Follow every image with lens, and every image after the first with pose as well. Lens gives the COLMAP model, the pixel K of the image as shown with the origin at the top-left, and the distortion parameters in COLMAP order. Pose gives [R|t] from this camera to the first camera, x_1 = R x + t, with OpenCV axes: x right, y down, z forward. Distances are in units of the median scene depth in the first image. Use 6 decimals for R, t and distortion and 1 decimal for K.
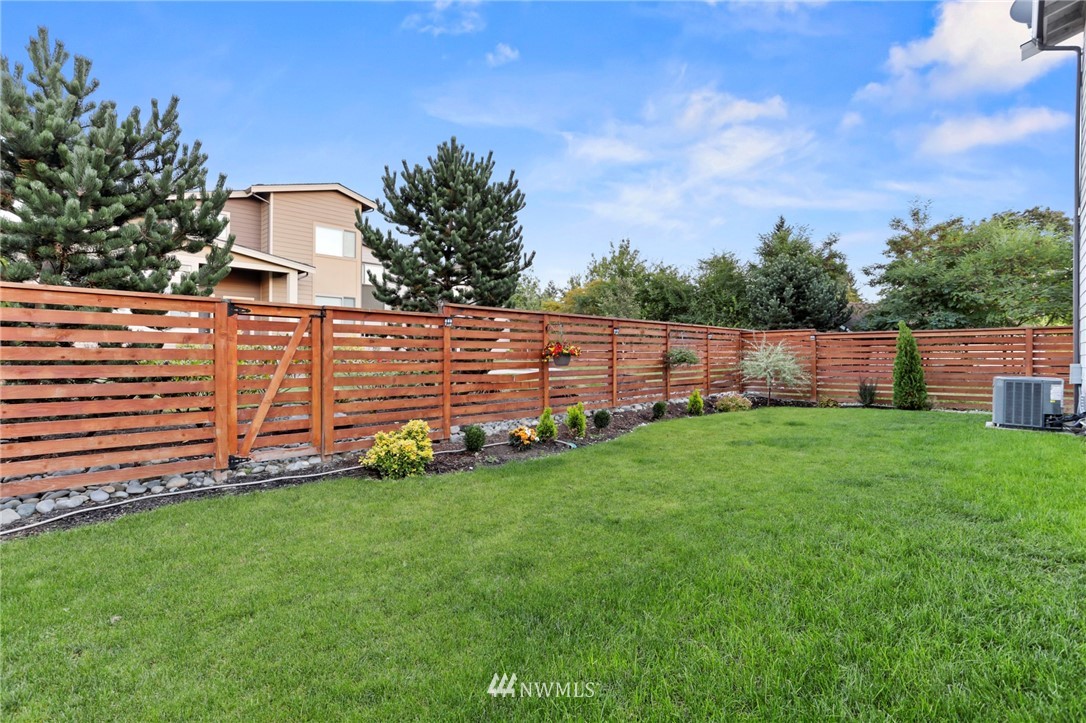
lens RADIAL K [[526.4, 0, 540.9], [0, 526.4, 359.6], [0, 0, 1]] dist [-0.025224, 0.002746]
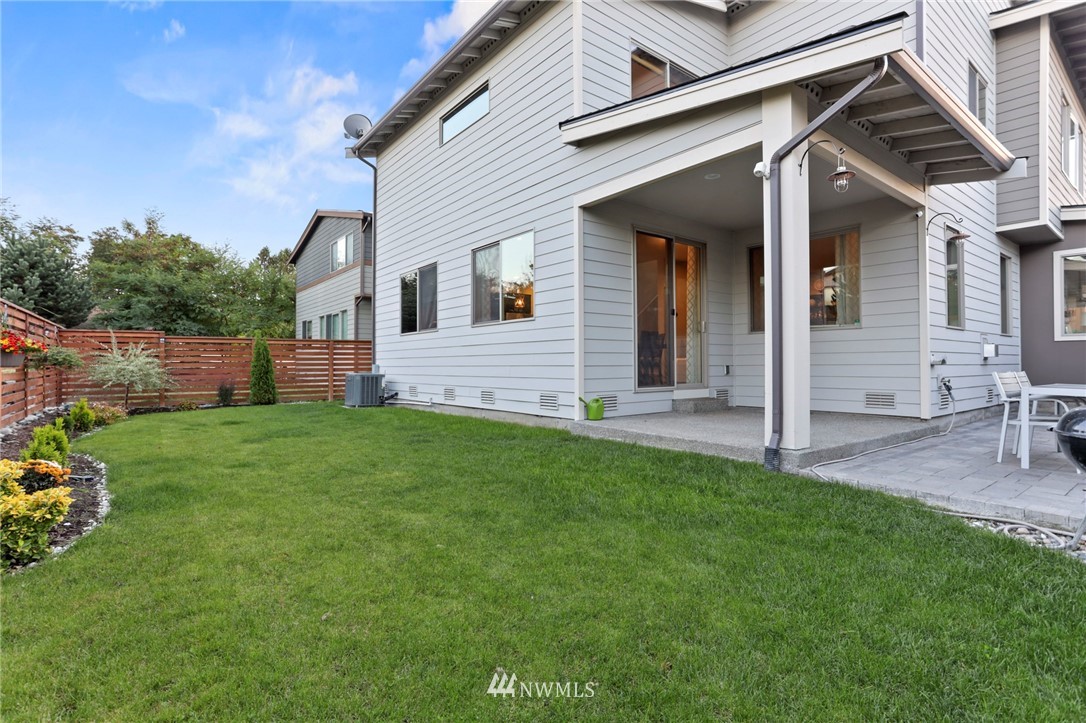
lens RADIAL K [[526.4, 0, 540.3], [0, 526.4, 363.0], [0, 0, 1]] dist [-0.025224, 0.002746]
pose [[0.166877, 0.001555, 0.985977, -0.180798], [0.008768, 0.999957, -0.003061, 0.005188], [-0.985939, 0.009155, 0.166856, 0.092814]]
